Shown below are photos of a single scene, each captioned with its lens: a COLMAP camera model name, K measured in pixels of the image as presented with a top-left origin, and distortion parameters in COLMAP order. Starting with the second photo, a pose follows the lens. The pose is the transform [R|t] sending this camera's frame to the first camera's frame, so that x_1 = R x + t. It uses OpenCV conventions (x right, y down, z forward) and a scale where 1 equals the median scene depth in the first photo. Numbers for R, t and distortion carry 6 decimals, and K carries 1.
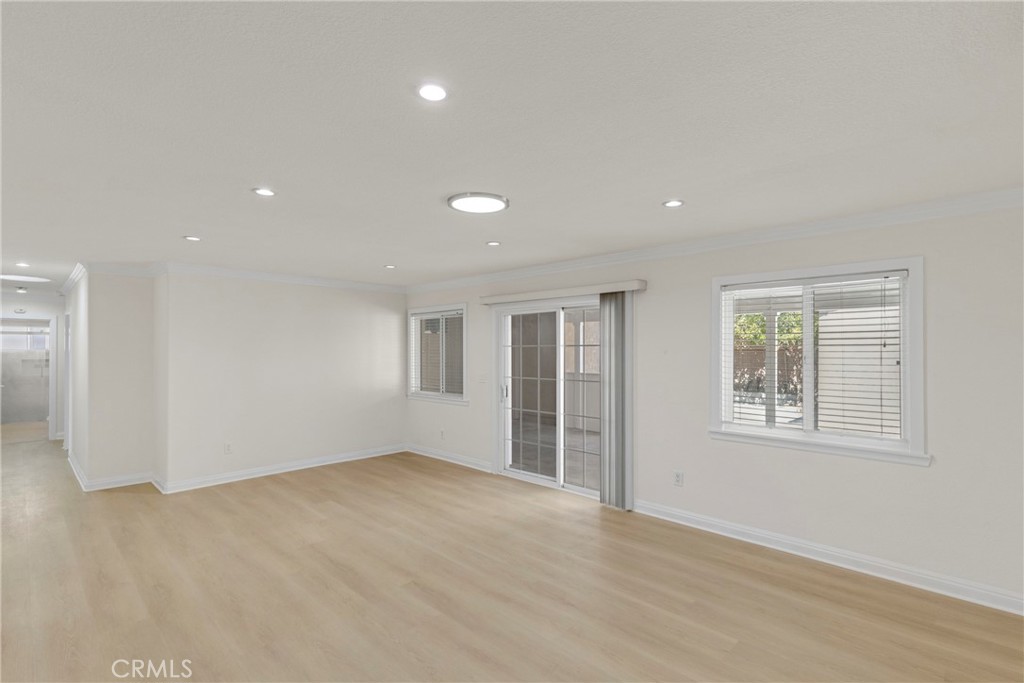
lens RADIAL K [[460.9, 0, 508.2], [0, 460.9, 349.3], [0, 0, 1]] dist [0.001086, 0.000024]
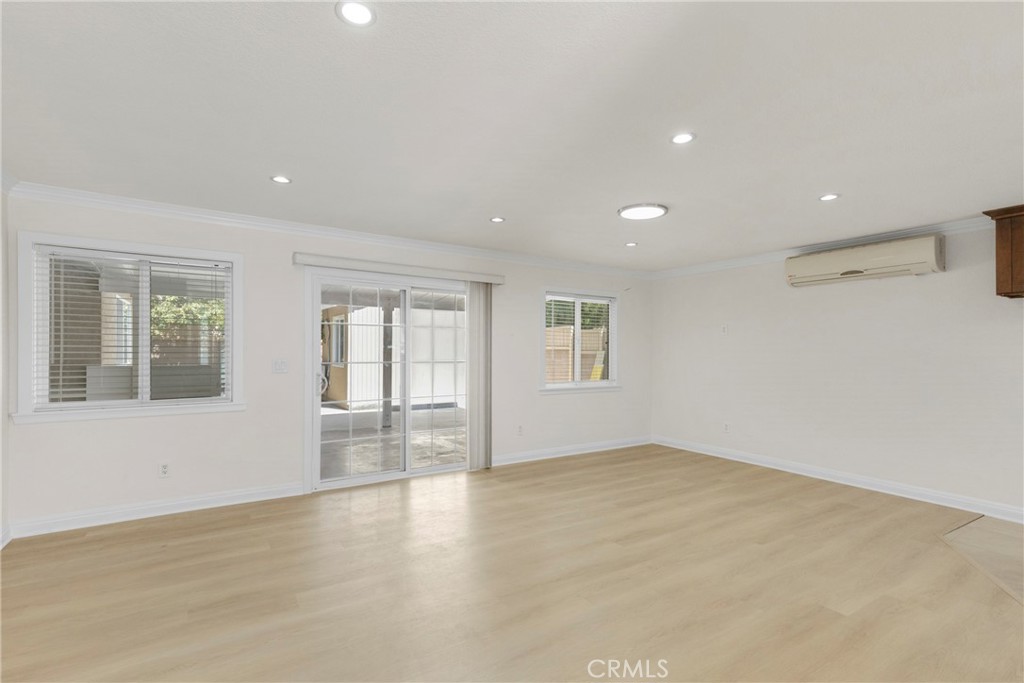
lens RADIAL K [[460.9, 0, 508.2], [0, 460.9, 349.3], [0, 0, 1]] dist [0.001086, 0.000024]
pose [[0.261122, -0.004940, 0.965293, -0.950536], [-0.010461, 0.999914, 0.007947, 0.038627], [-0.965249, -0.012173, 0.261047, 0.705576]]
